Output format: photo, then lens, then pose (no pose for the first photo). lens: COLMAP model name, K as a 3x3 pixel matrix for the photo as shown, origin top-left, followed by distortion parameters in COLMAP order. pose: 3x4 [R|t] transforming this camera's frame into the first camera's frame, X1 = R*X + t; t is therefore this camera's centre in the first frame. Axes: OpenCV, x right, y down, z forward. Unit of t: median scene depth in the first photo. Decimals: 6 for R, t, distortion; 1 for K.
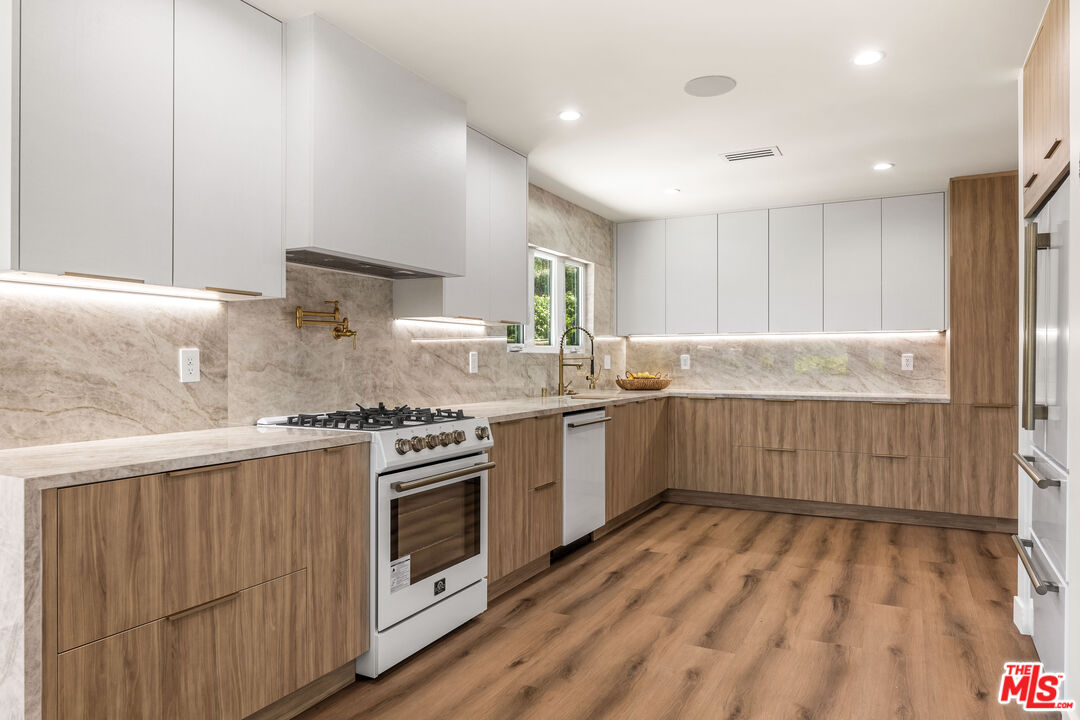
lens RADIAL K [[701.4, 0, 542.5], [0, 701.4, 359.1], [0, 0, 1]] dist [0.000393, 0.003226]
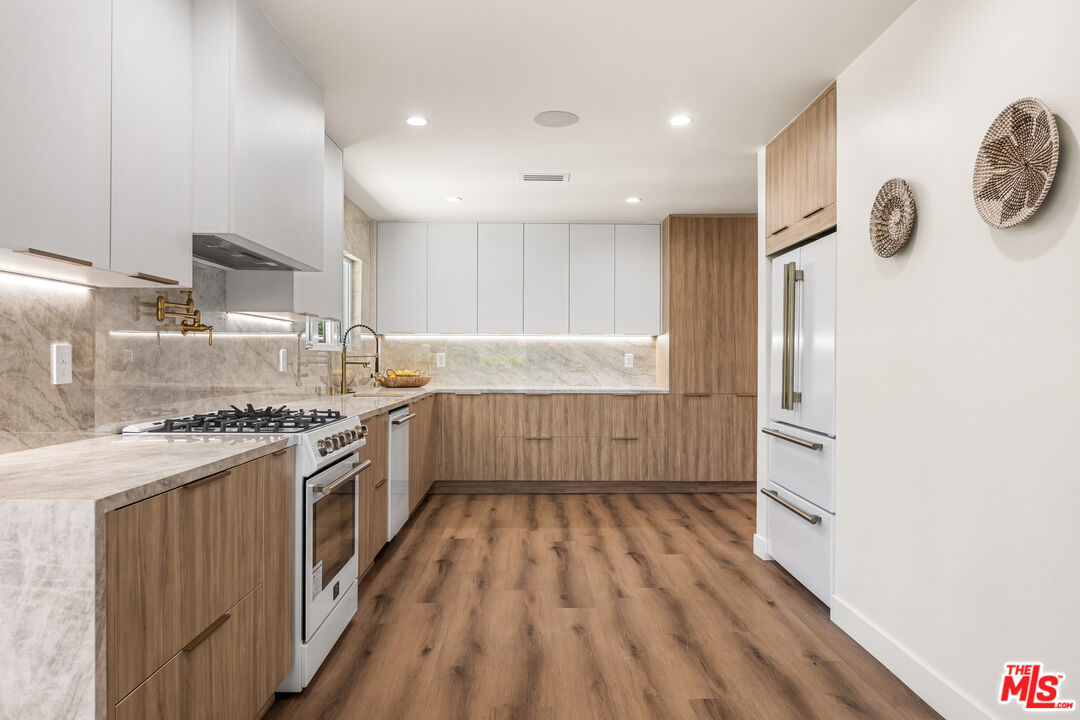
lens RADIAL K [[701.4, 0, 542.5], [0, 701.4, 361.5], [0, 0, 1]] dist [0.000393, 0.003226]
pose [[0.879194, 0.001796, 0.476461, -0.295655], [-0.005171, 0.999970, 0.005771, -0.000971], [-0.476436, -0.007538, 0.879177, 0.006103]]
